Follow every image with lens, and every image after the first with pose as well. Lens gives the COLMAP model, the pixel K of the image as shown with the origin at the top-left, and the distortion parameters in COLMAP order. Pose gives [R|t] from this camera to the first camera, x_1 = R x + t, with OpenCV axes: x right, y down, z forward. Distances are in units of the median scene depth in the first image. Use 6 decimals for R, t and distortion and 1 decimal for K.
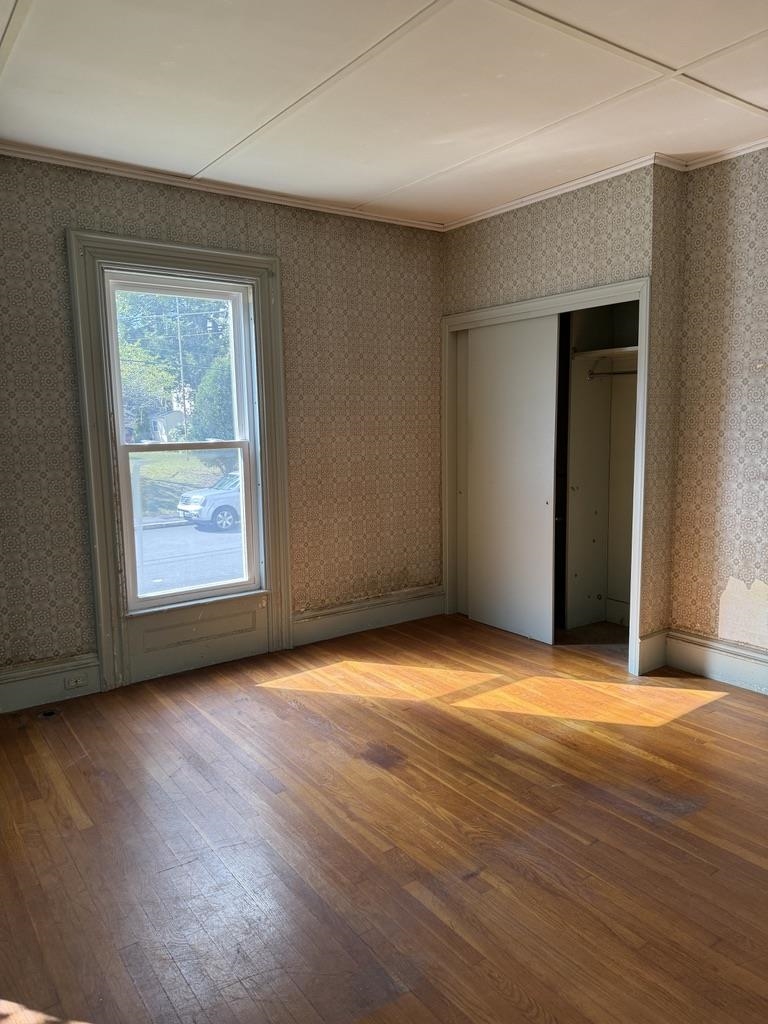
lens RADIAL K [[722.6, 0, 382.0], [0, 722.6, 514.0], [0, 0, 1]] dist [0.086315, -0.106596]
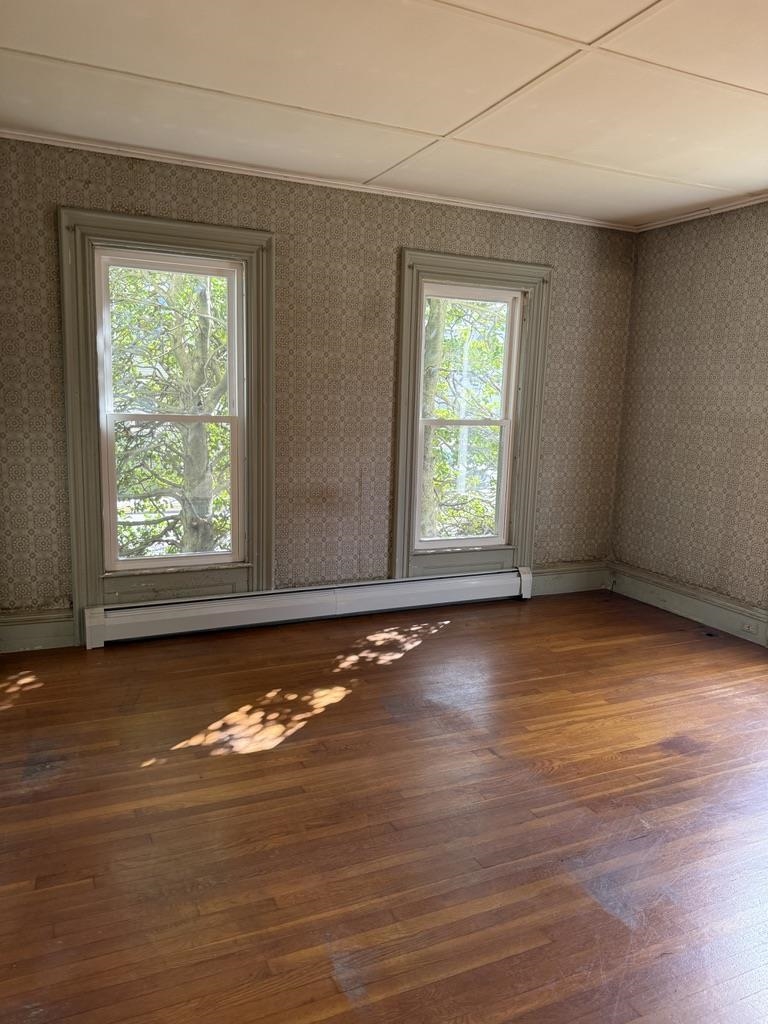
lens RADIAL K [[722.6, 0, 382.0], [0, 722.6, 514.0], [0, 0, 1]] dist [0.086315, -0.106596]
pose [[-0.194033, 0.167696, -0.966555, 0.863095], [-0.159092, 0.966858, 0.199686, -0.101256], [0.968009, 0.192517, -0.160923, 0.584219]]
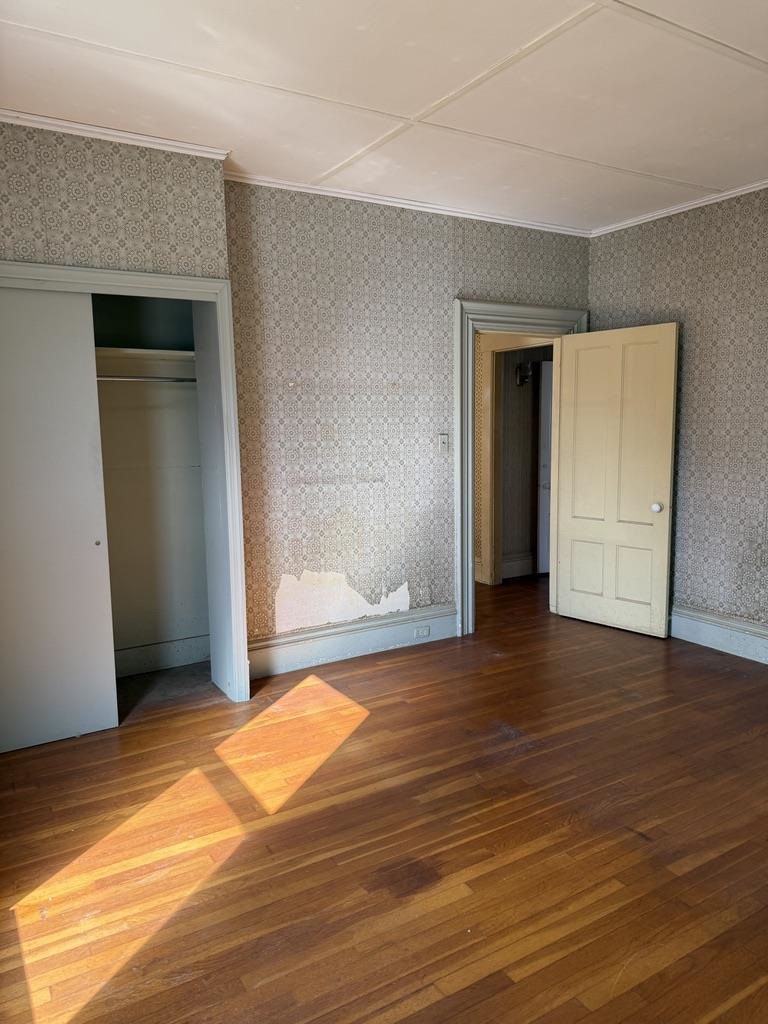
lens RADIAL K [[722.6, 0, 382.0], [0, 722.6, 514.0], [0, 0, 1]] dist [0.086315, -0.106596]
pose [[0.072788, -0.118326, 0.990303, -0.592975], [0.144530, 0.983707, 0.106915, -0.101194], [-0.986820, 0.135347, 0.088704, 0.766780]]
